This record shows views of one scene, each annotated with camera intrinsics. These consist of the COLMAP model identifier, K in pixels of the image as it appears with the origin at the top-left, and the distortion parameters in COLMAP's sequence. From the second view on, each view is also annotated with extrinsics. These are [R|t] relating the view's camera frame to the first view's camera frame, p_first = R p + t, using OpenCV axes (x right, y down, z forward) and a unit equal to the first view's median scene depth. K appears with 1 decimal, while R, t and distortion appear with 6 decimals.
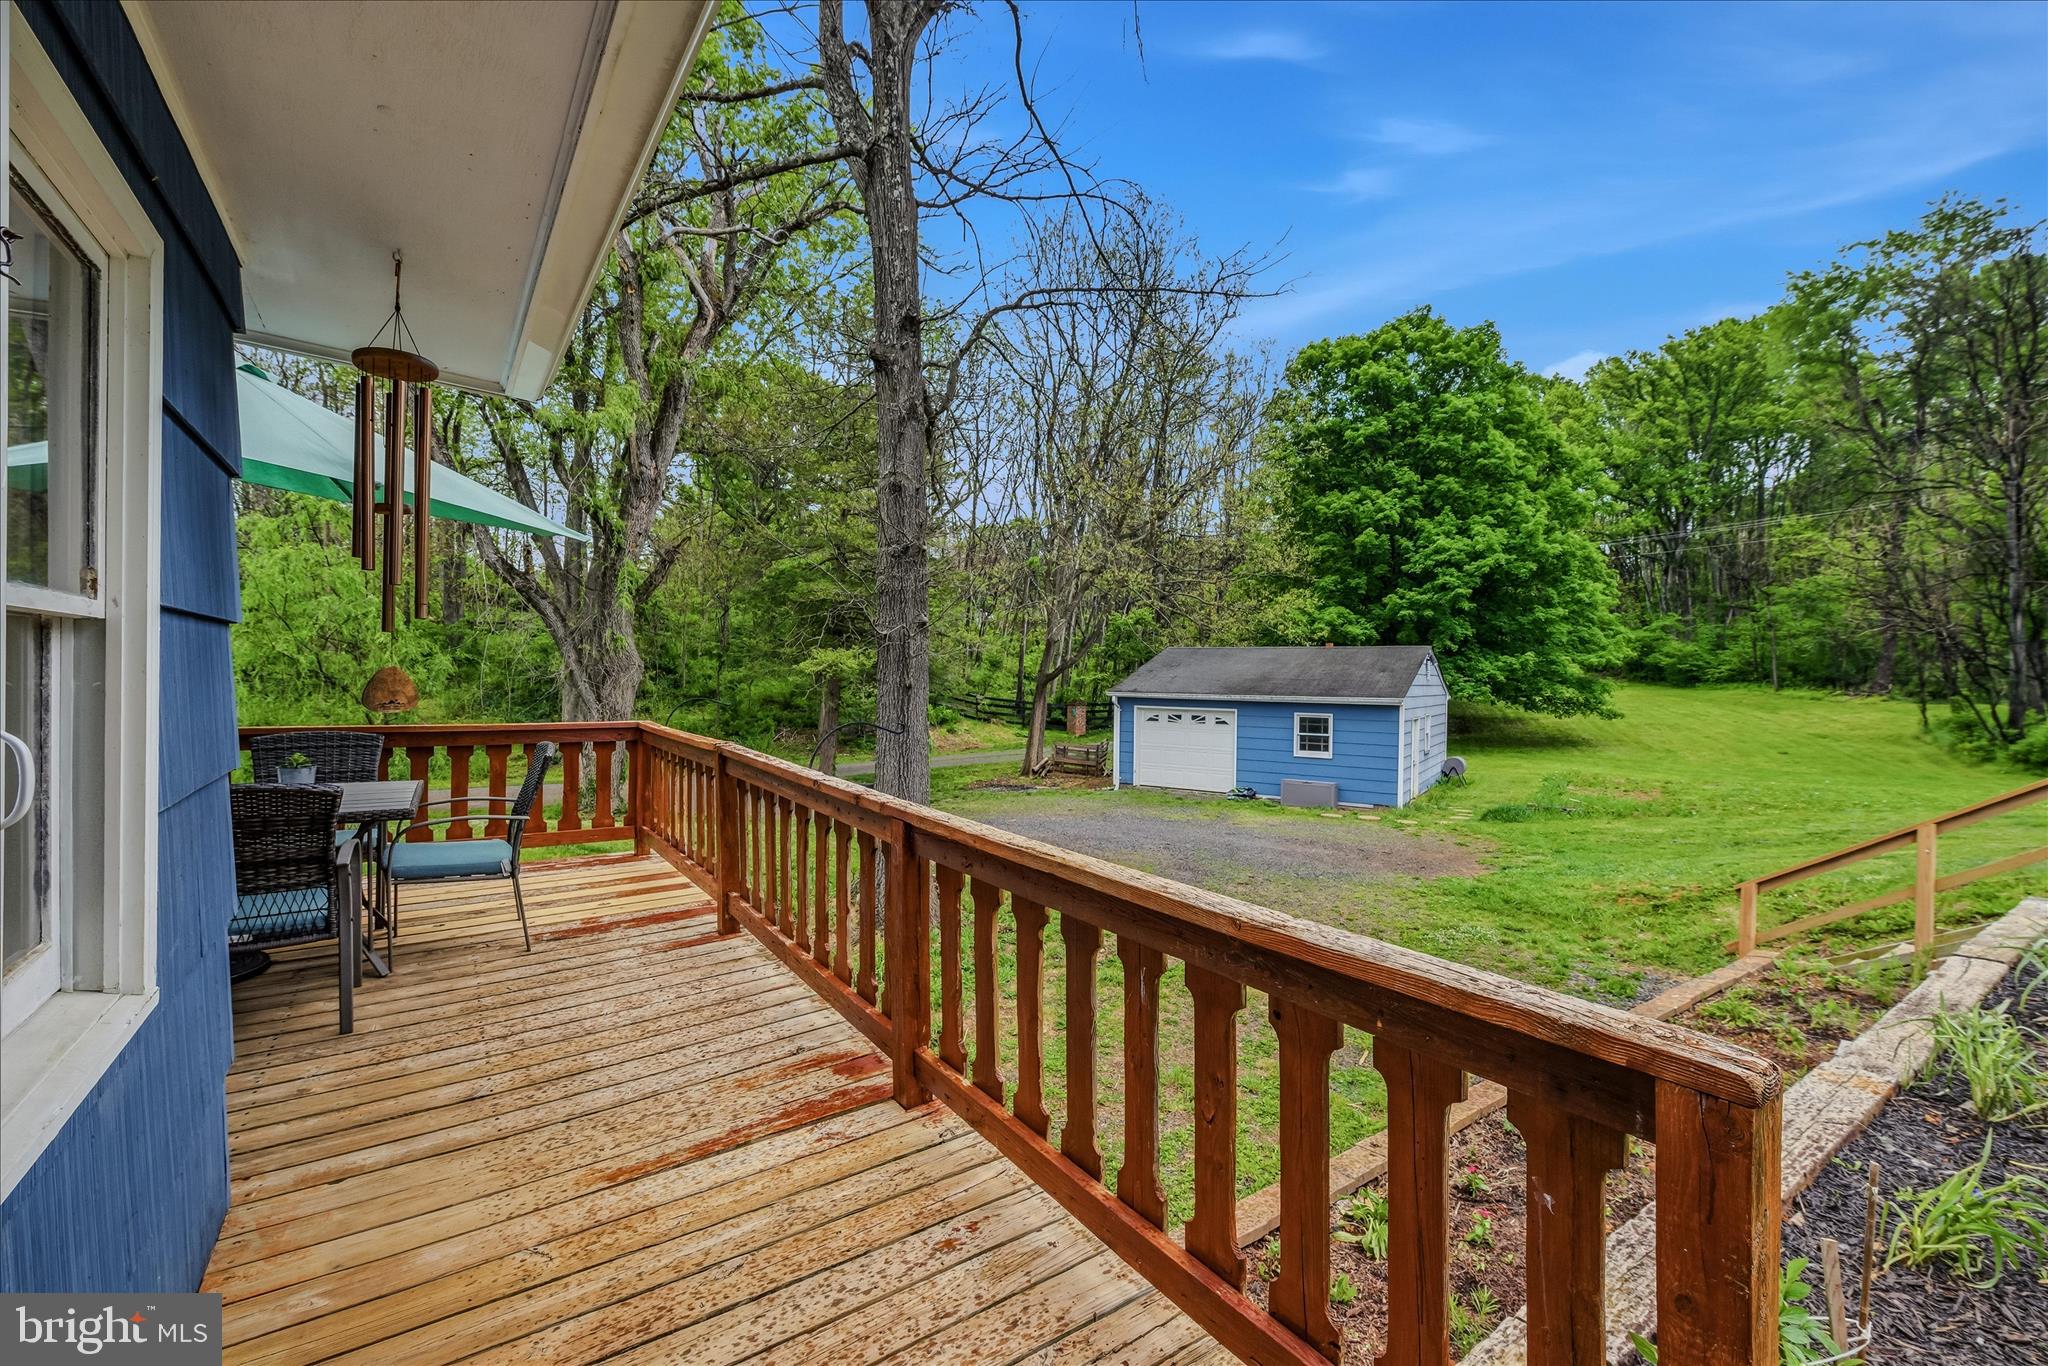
lens RADIAL K [[866.0, 0, 1024.0], [0, 866.0, 683.0], [0, 0, 1]] dist [0.000418, -0.001030]
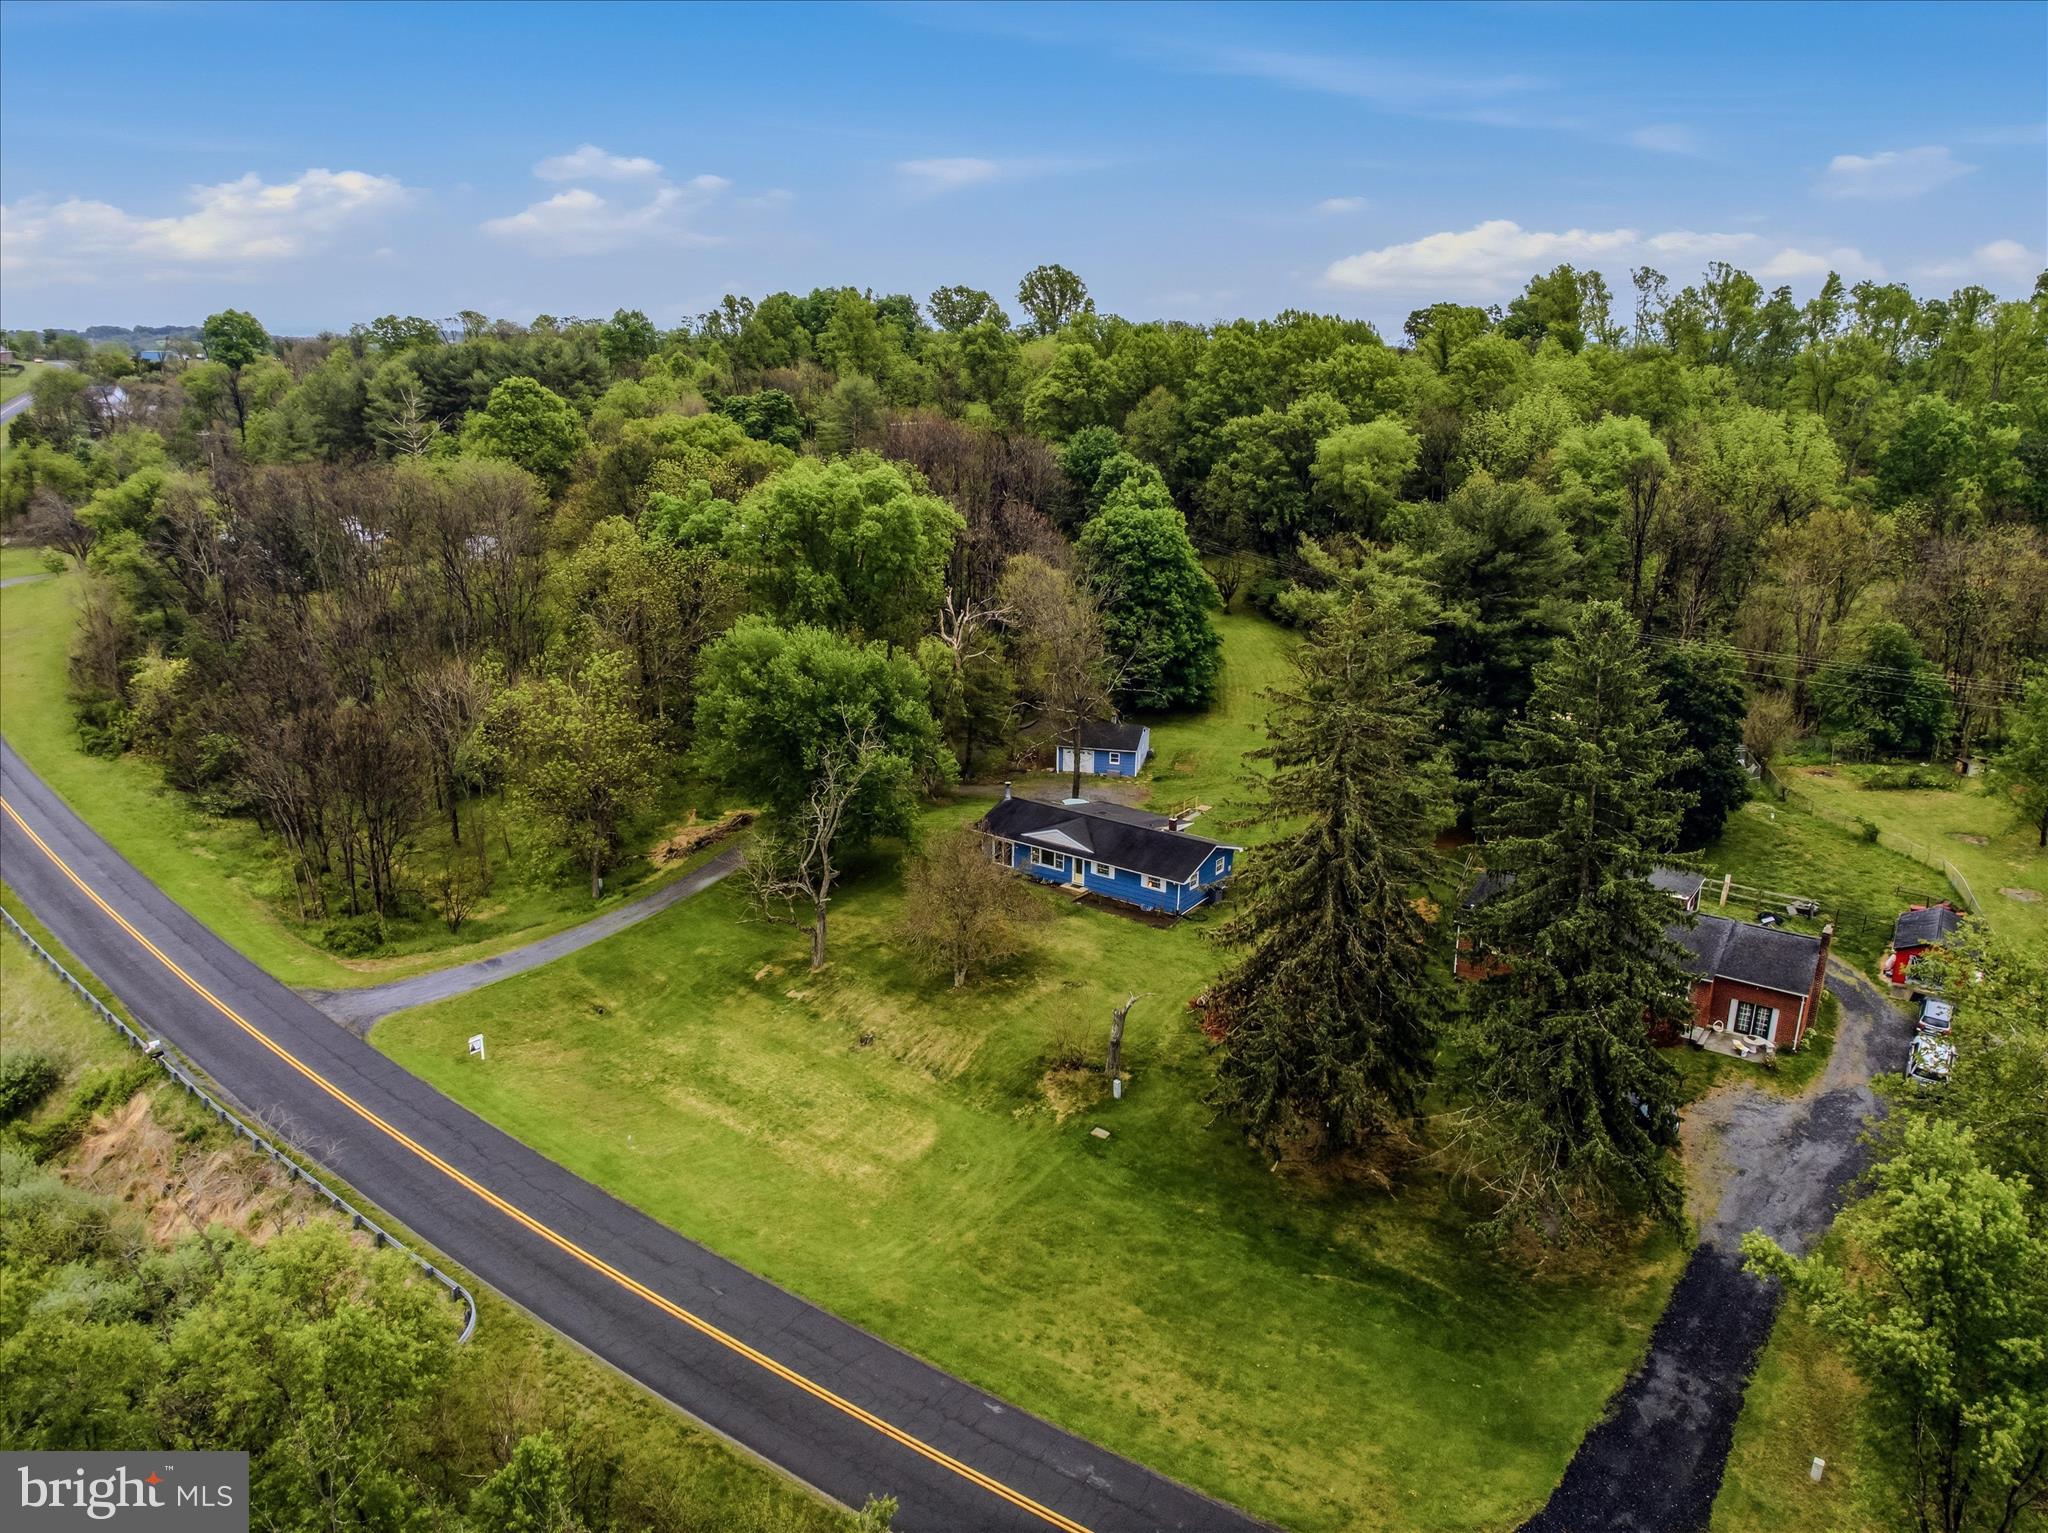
lens RADIAL K [[1426.8, 0, 1024.0], [0, 1426.8, 766.5], [0, 0, 1]] dist [-0.040917, 0.002135]
pose [[0.942031, -0.098910, 0.320614, -1.216657], [0.002459, 0.957571, 0.288186, -1.018369], [-0.335516, -0.270691, 0.902306, -2.684285]]
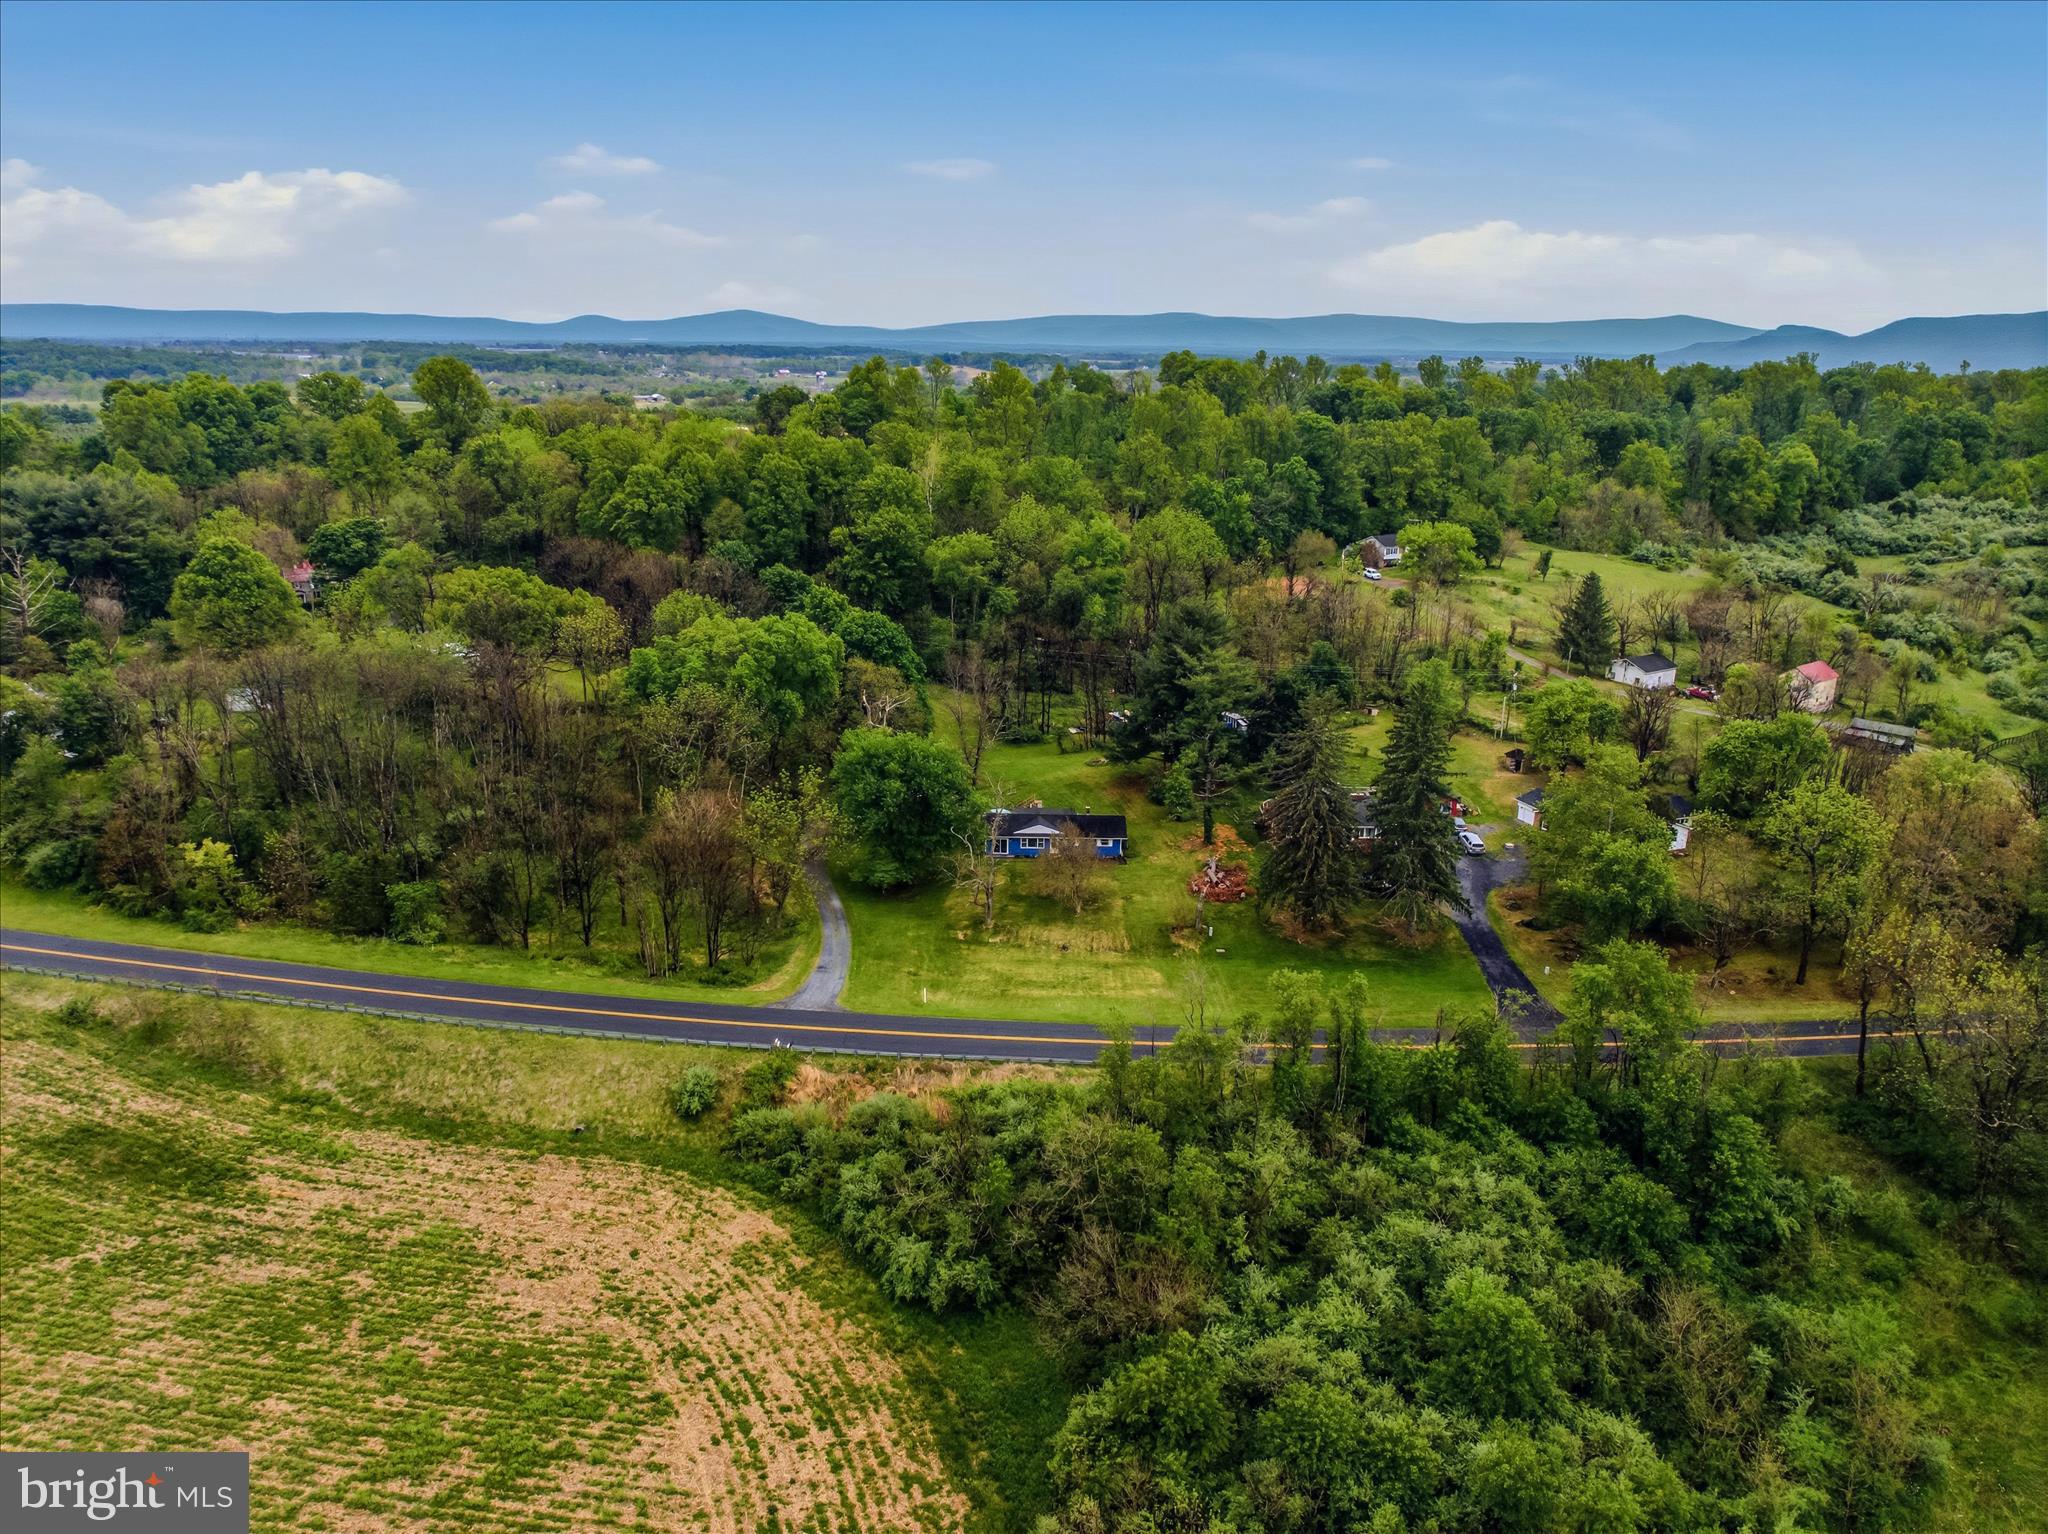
lens RADIAL K [[1426.8, 0, 1024.0], [0, 1426.8, 767.0], [0, 0, 1]] dist [-0.040917, 0.002135]
pose [[0.569111, -0.238797, 0.786821, -4.095339], [-0.005140, 0.955849, 0.293814, -1.709950], [-0.822244, -0.171257, 0.542757, -2.763688]]
